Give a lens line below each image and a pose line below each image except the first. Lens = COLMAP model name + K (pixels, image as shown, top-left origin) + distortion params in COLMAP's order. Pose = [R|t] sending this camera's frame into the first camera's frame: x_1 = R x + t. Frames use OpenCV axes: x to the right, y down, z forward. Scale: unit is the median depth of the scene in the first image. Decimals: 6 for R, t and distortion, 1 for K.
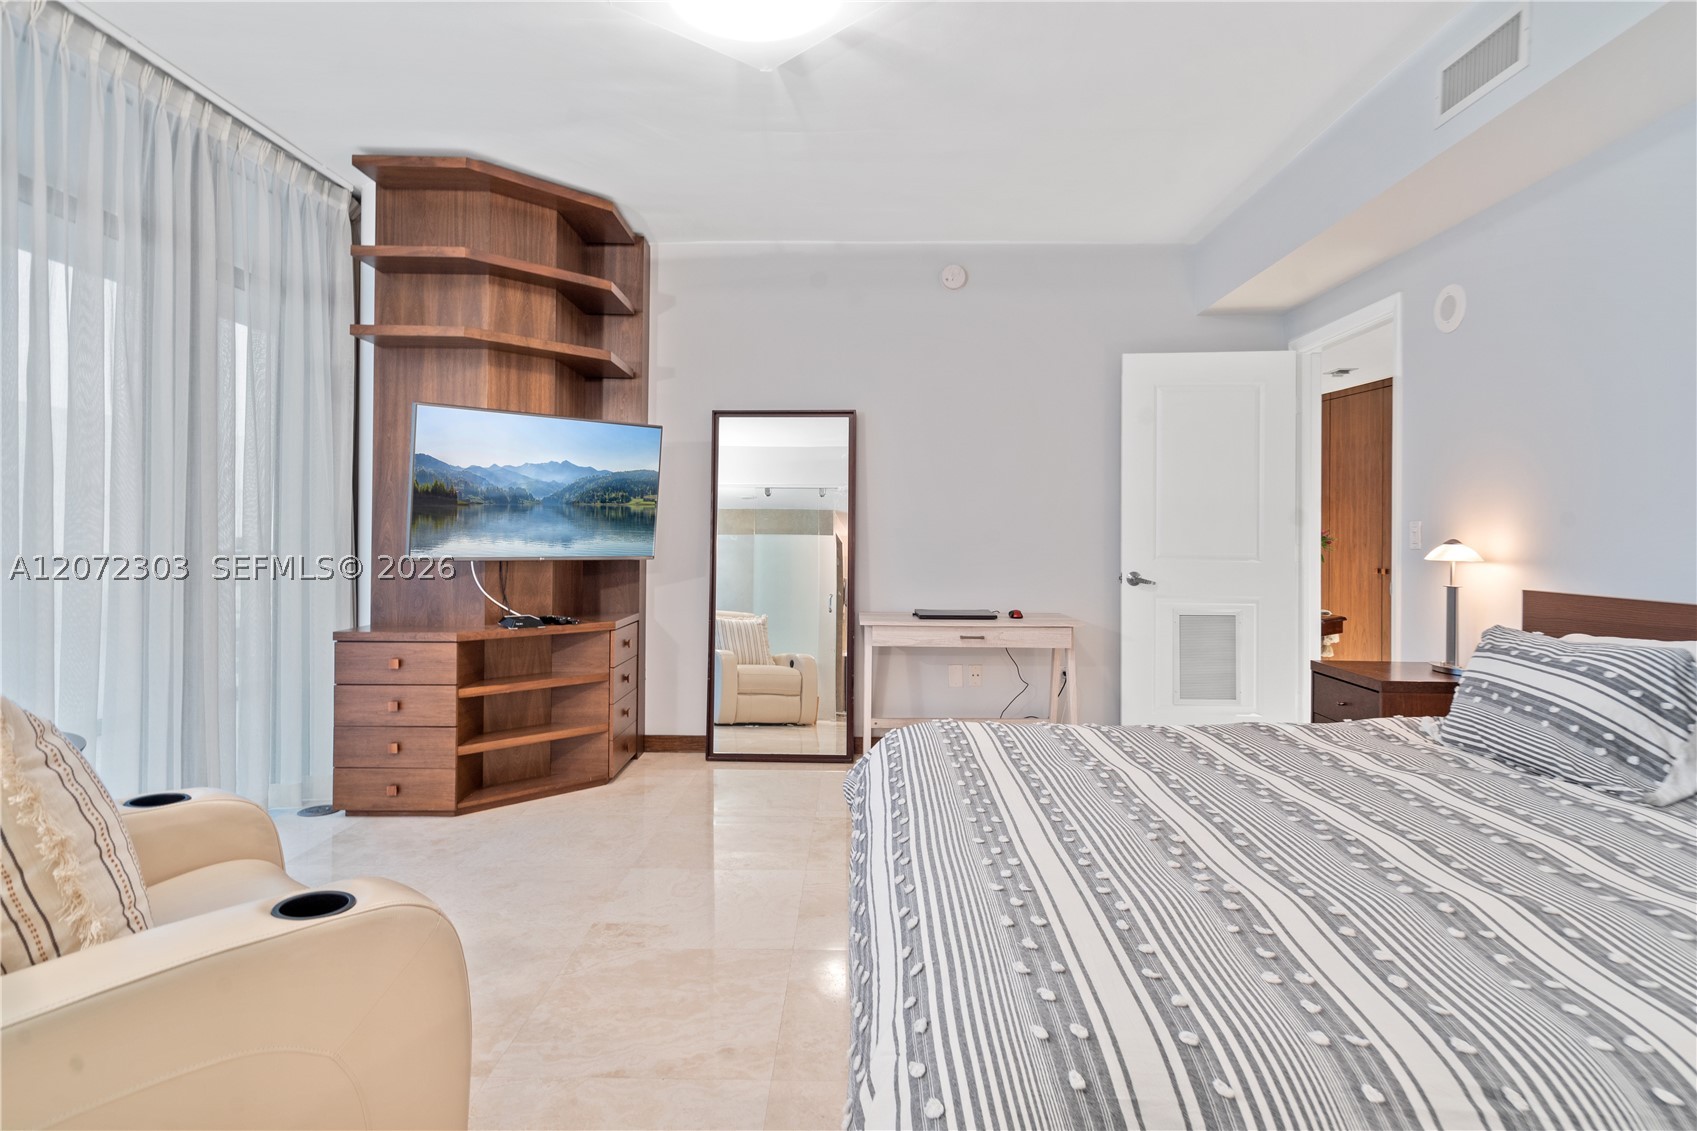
lens RADIAL K [[935.1, 0, 844.7], [0, 935.1, 531.7], [0, 0, 1]] dist [0.003200, 0.000190]
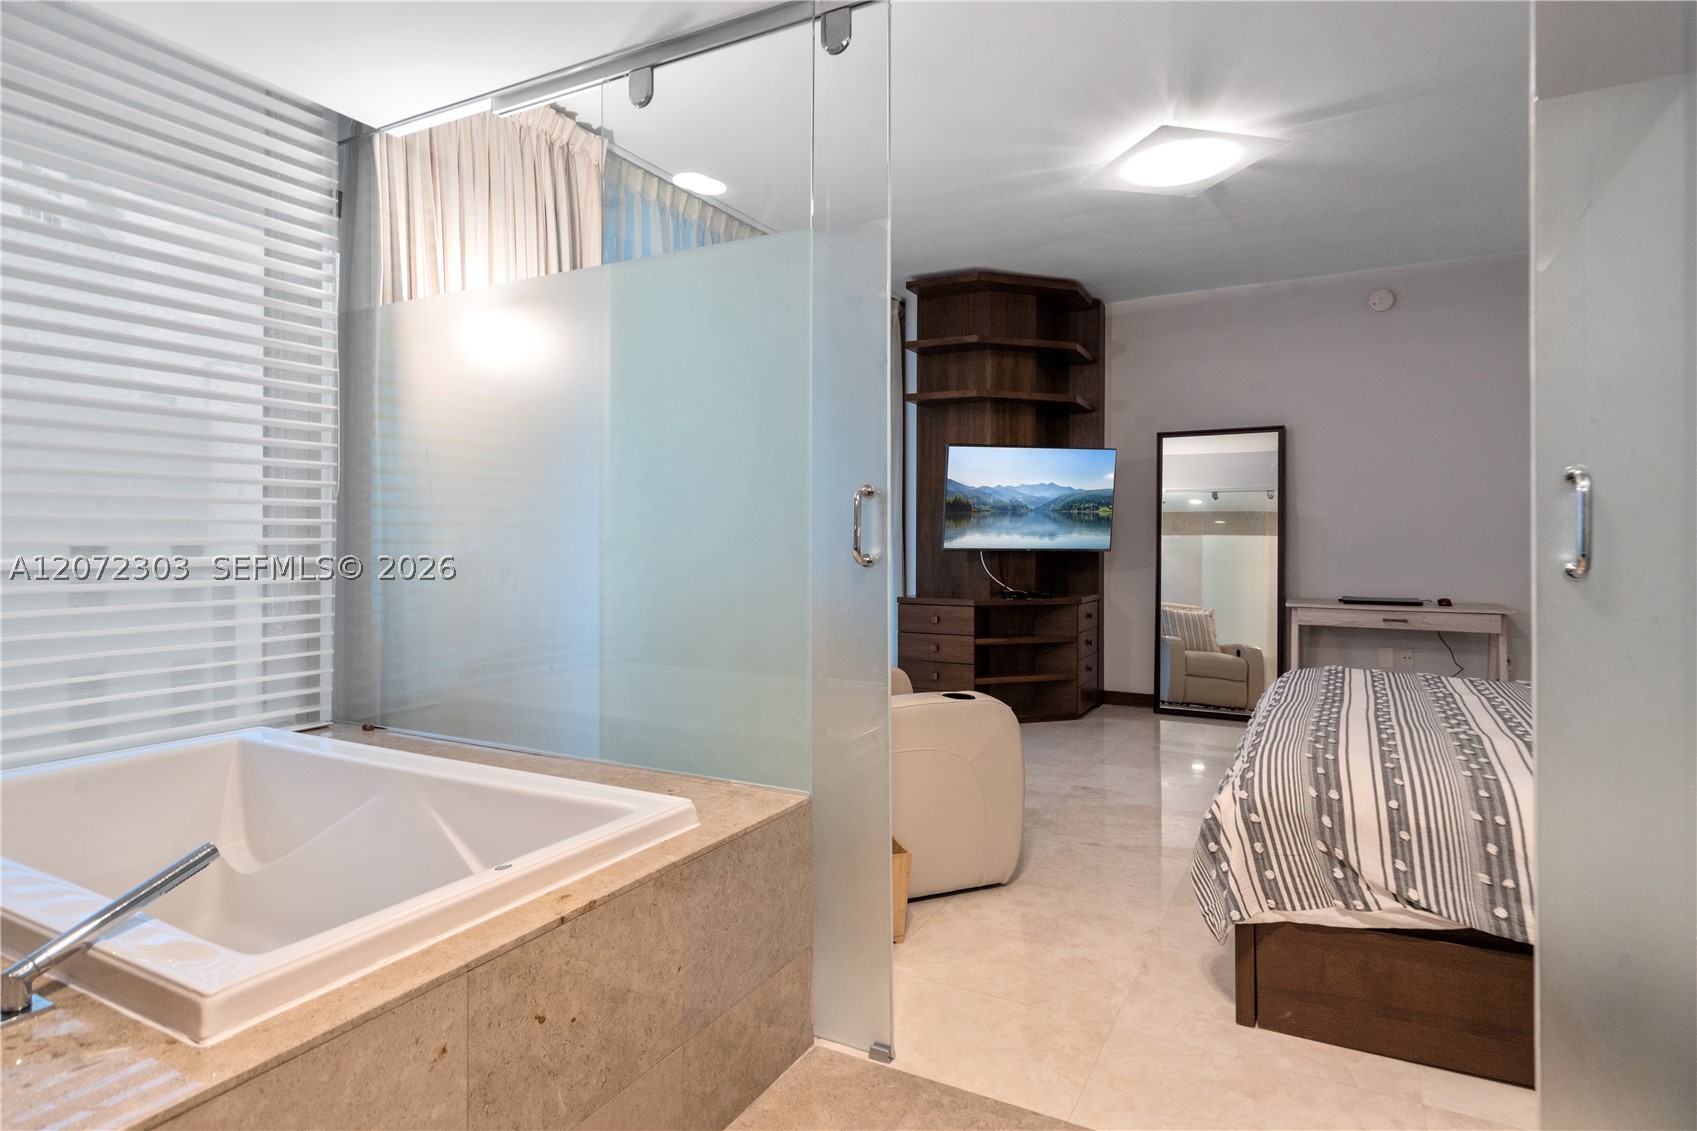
lens RADIAL K [[935.1, 0, 844.7], [0, 935.1, 531.7], [0, 0, 1]] dist [0.003200, 0.000190]
pose [[0.890605, -0.007798, -0.454710, 0.064196], [0.006541, 0.999969, -0.004337, 0.005686], [0.454730, 0.000888, 0.890629, -0.356983]]
